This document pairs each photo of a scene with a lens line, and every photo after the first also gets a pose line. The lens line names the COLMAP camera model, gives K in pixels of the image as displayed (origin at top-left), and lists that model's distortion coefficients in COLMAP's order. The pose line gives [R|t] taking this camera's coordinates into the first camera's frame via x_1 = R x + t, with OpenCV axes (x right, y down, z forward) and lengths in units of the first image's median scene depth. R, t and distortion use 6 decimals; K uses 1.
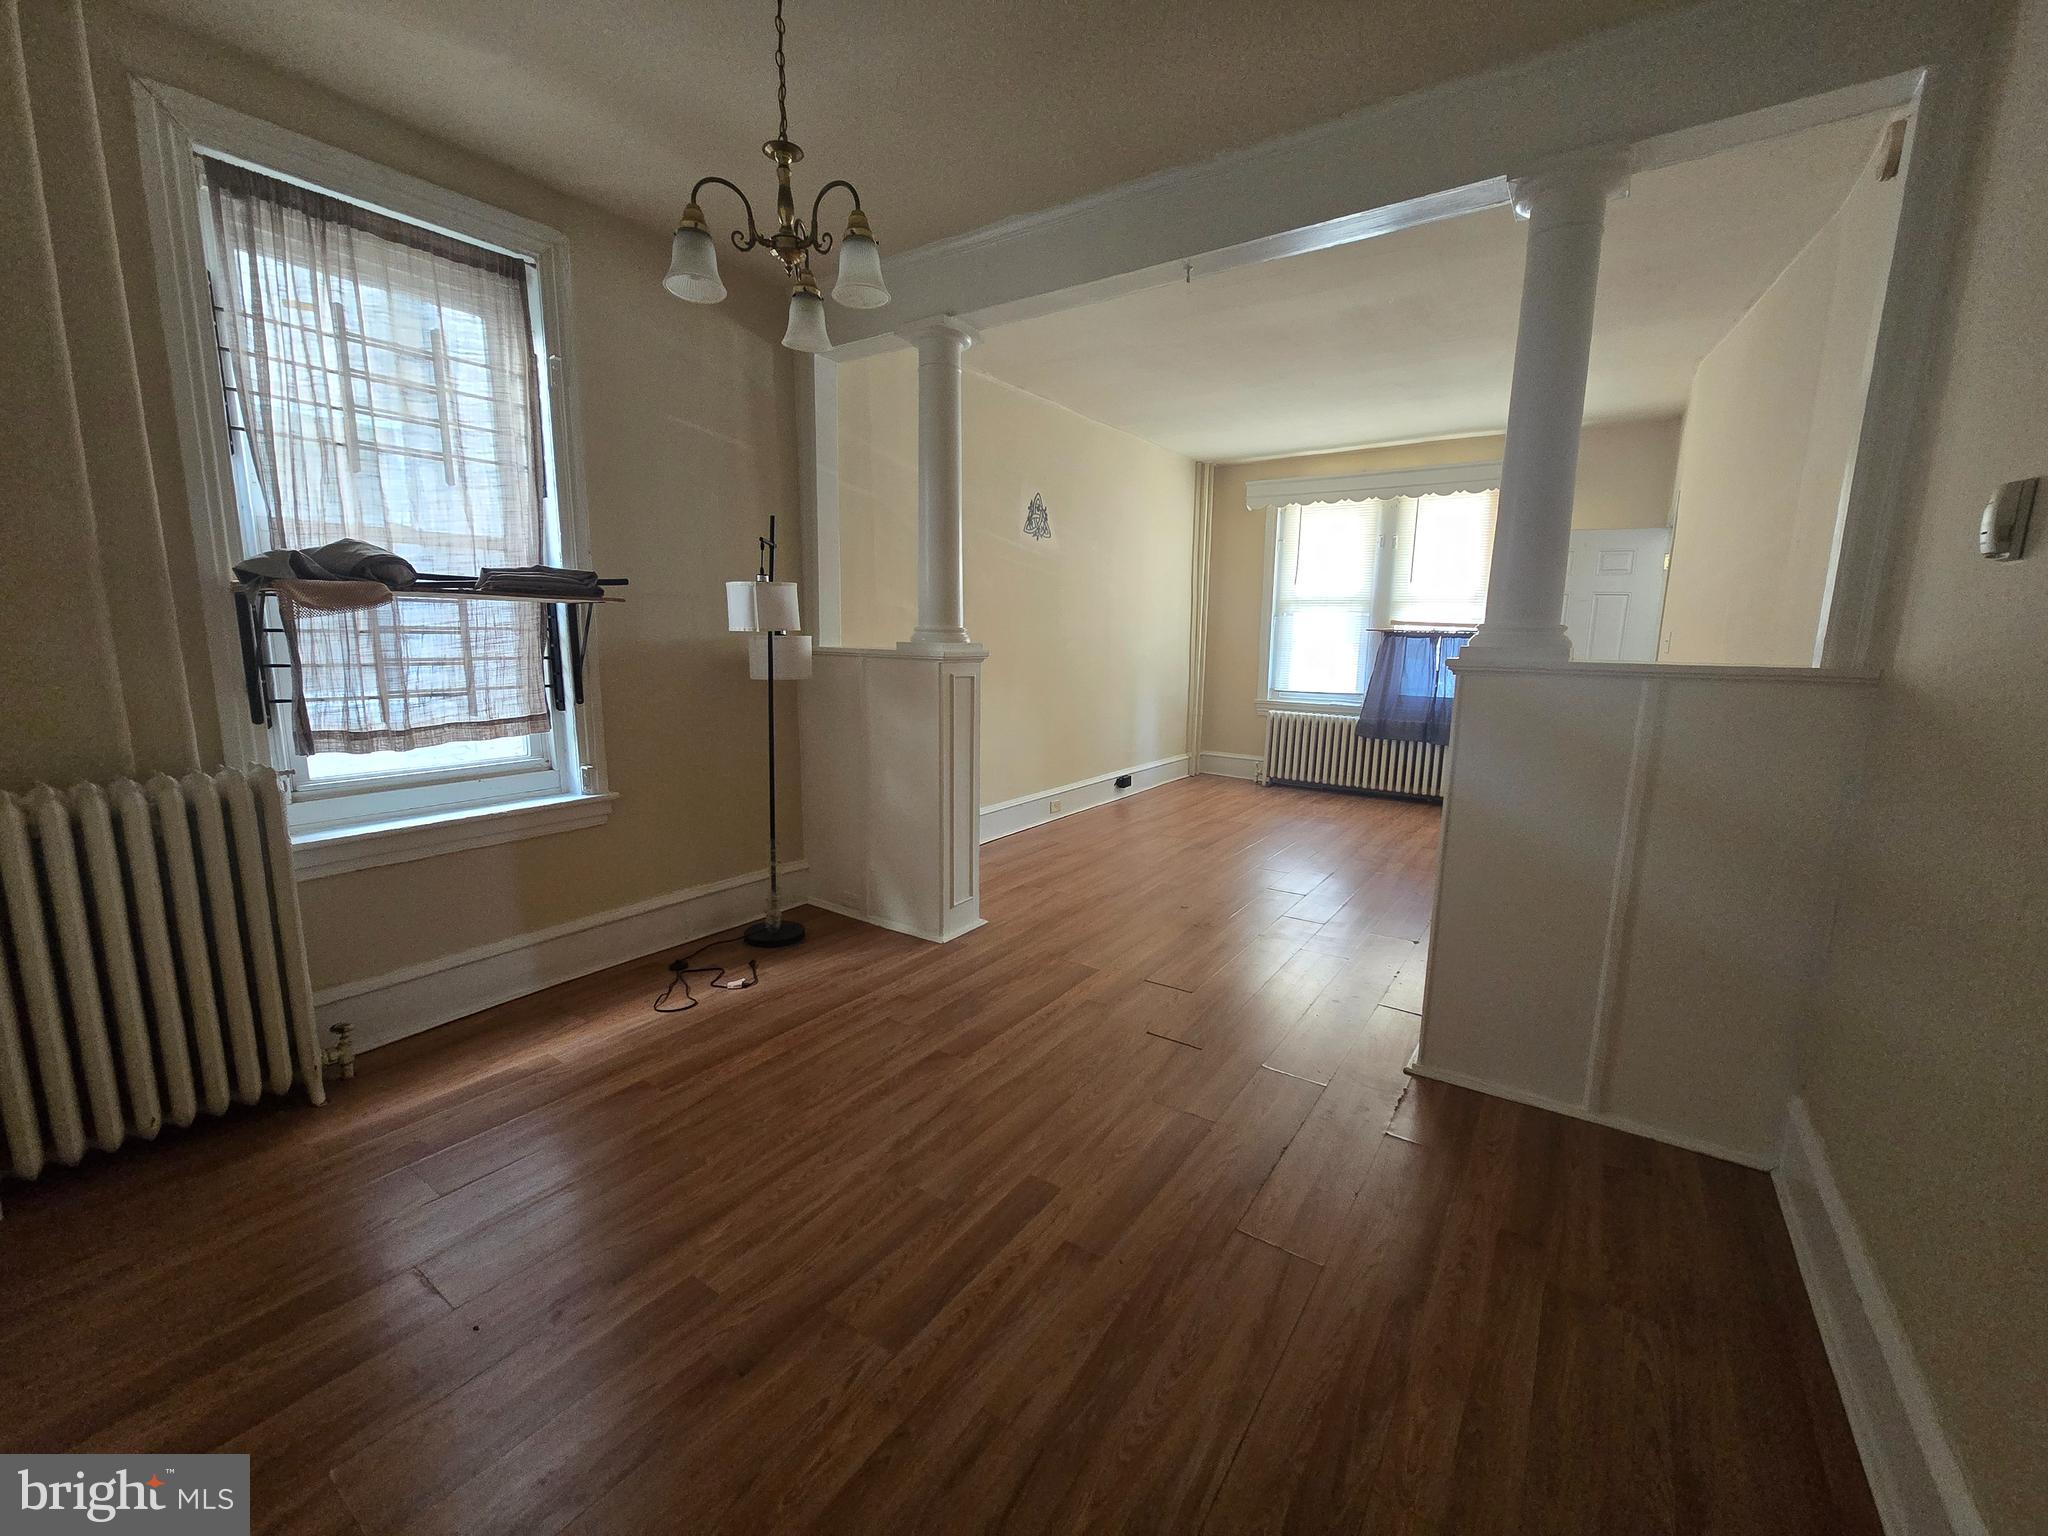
lens RADIAL K [[835.8, 0, 1029.9], [0, 835.8, 774.1], [0, 0, 1]] dist [-0.002707, -0.000525]
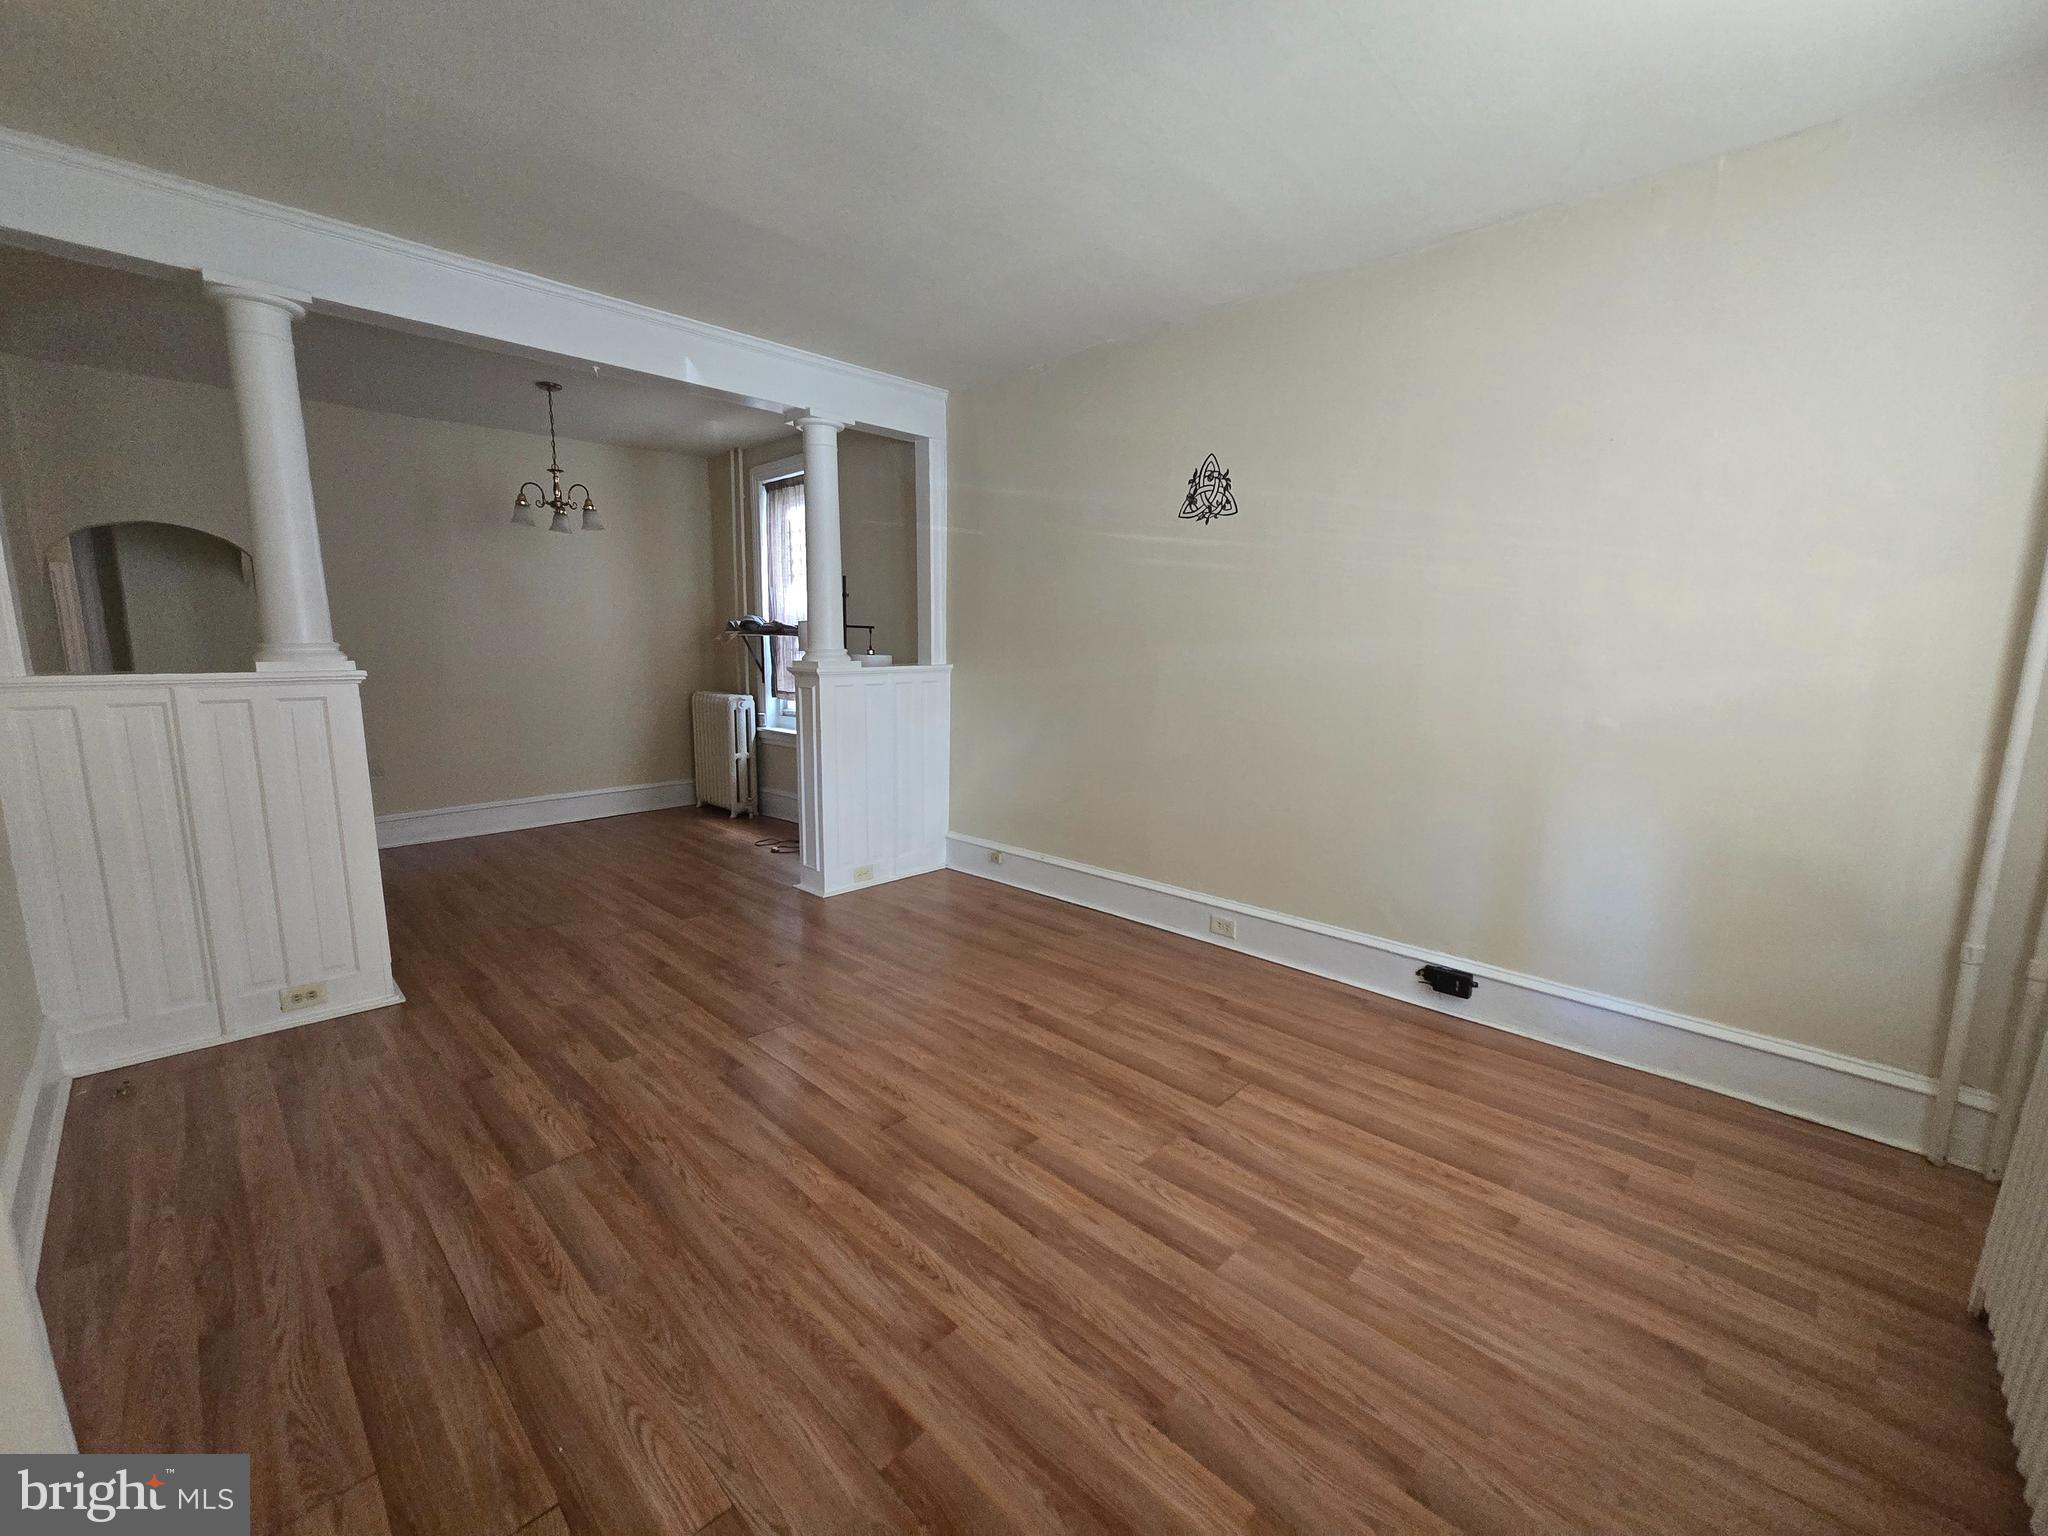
lens RADIAL K [[835.8, 0, 1029.9], [0, 835.8, 774.1], [0, 0, 1]] dist [-0.002707, -0.000525]
pose [[-0.161558, 0.146934, -0.975863, 0.730528], [-0.177378, 0.968426, 0.175180, -0.177557], [0.970791, 0.201399, -0.130394, 0.997087]]
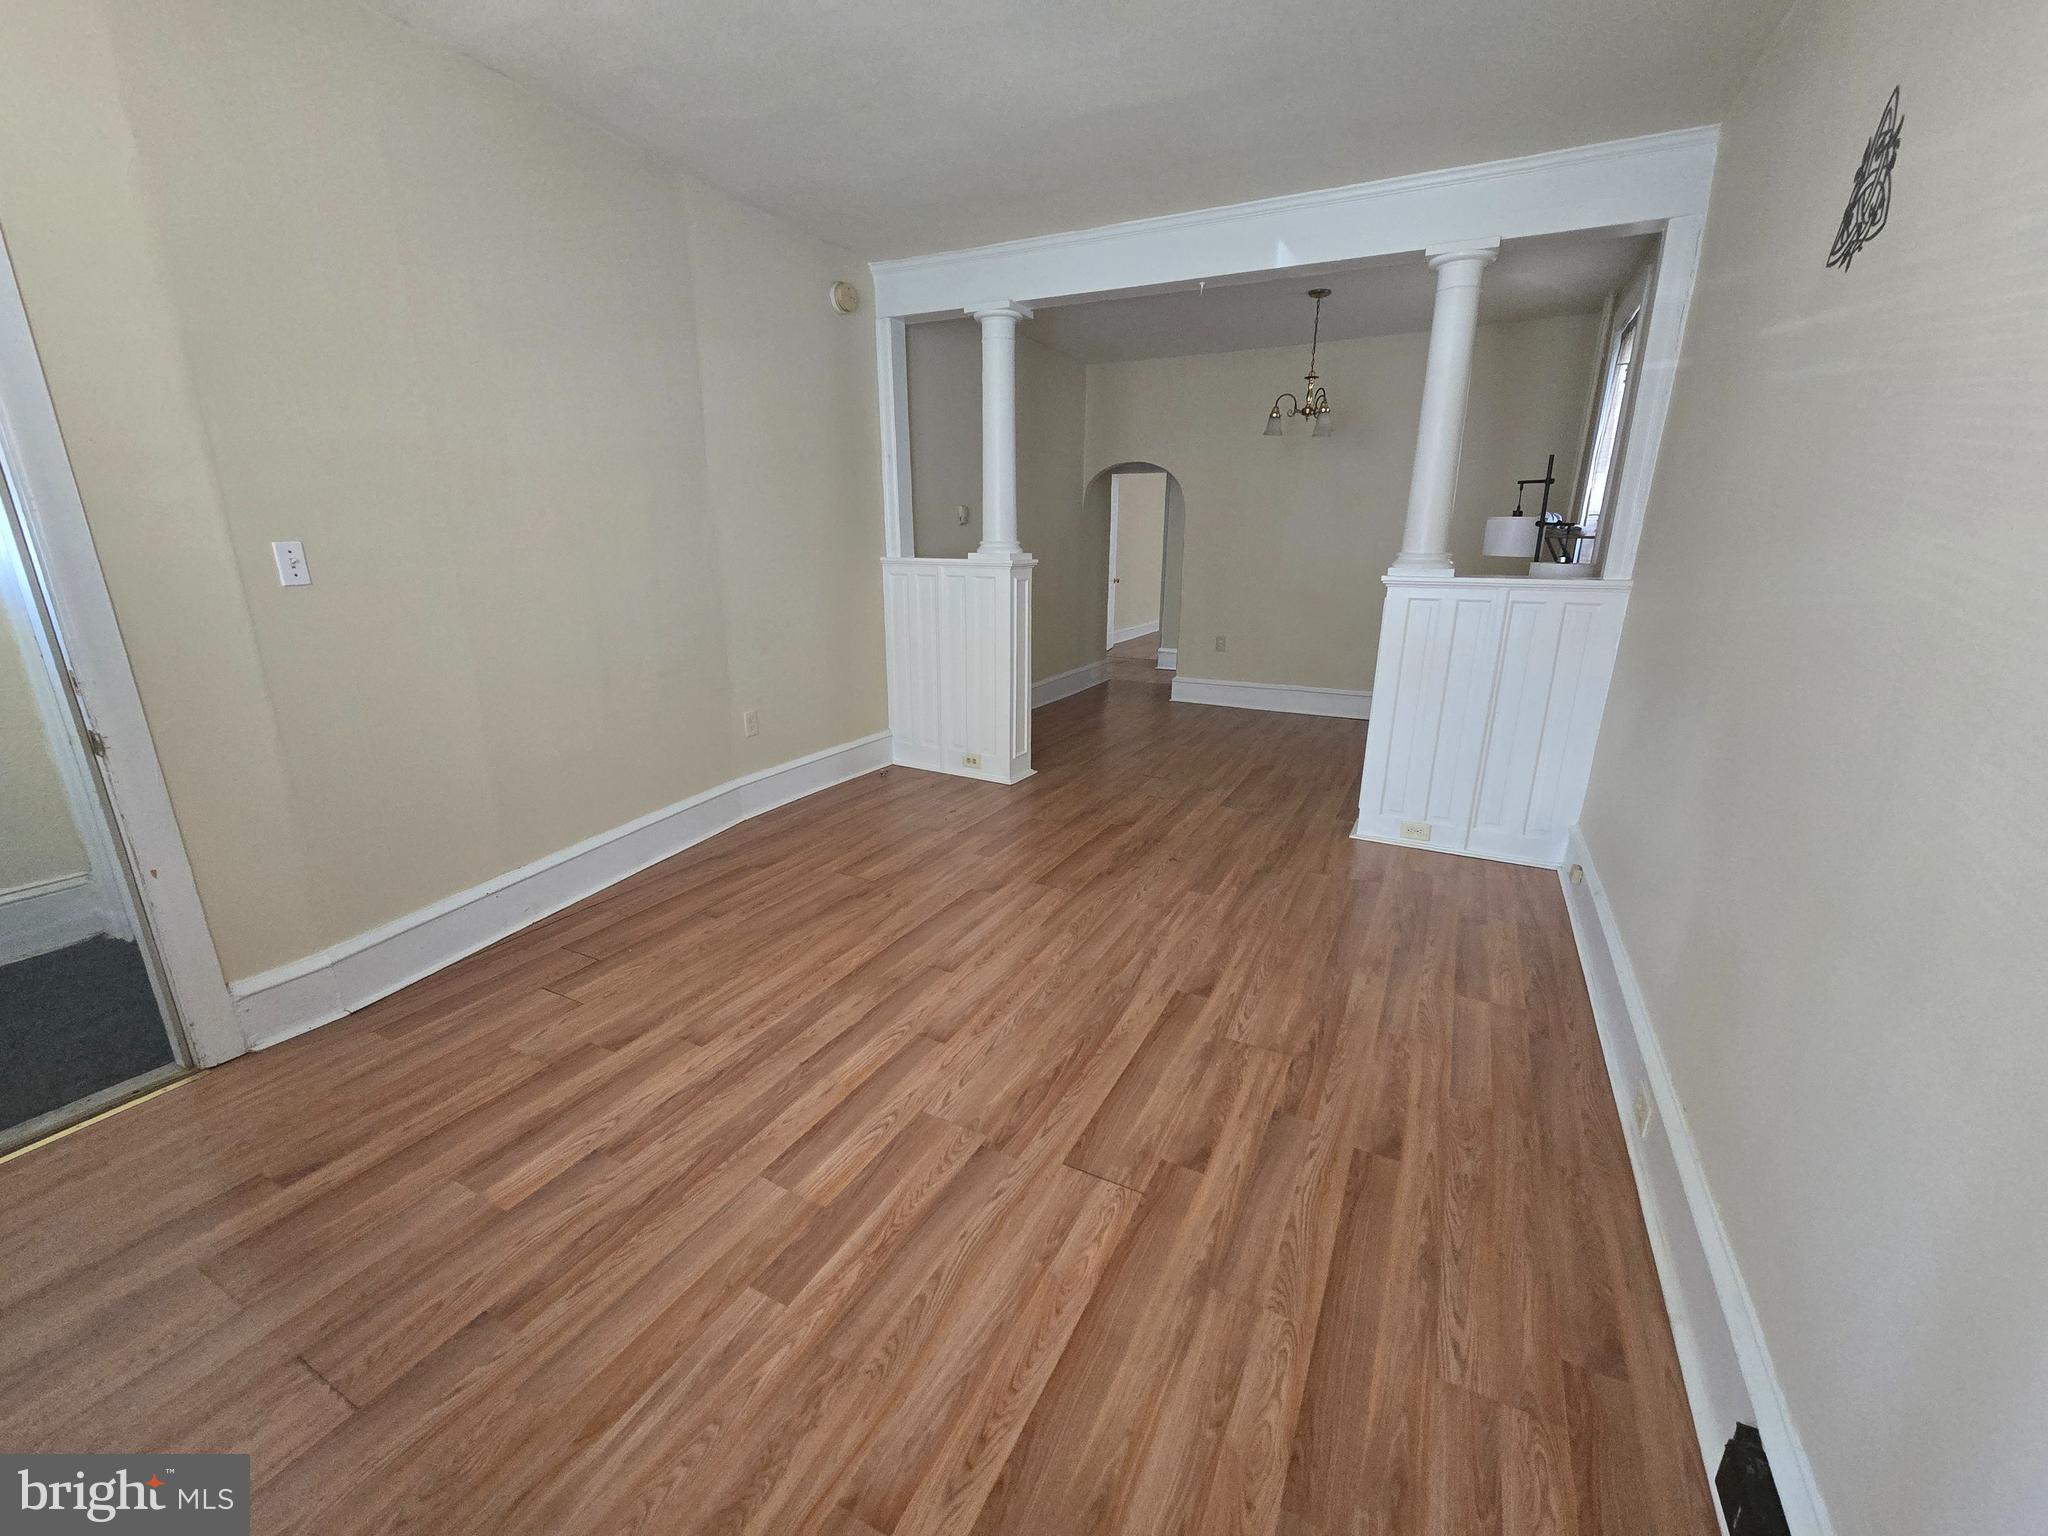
lens RADIAL K [[835.8, 0, 1029.9], [0, 835.8, 774.1], [0, 0, 1]] dist [-0.002707, -0.000525]
pose [[-0.991017, 0.020051, -0.132226, 0.344373], [-0.039617, 0.900307, 0.433449, -0.237577], [0.127735, 0.434793, -0.891425, 1.317830]]
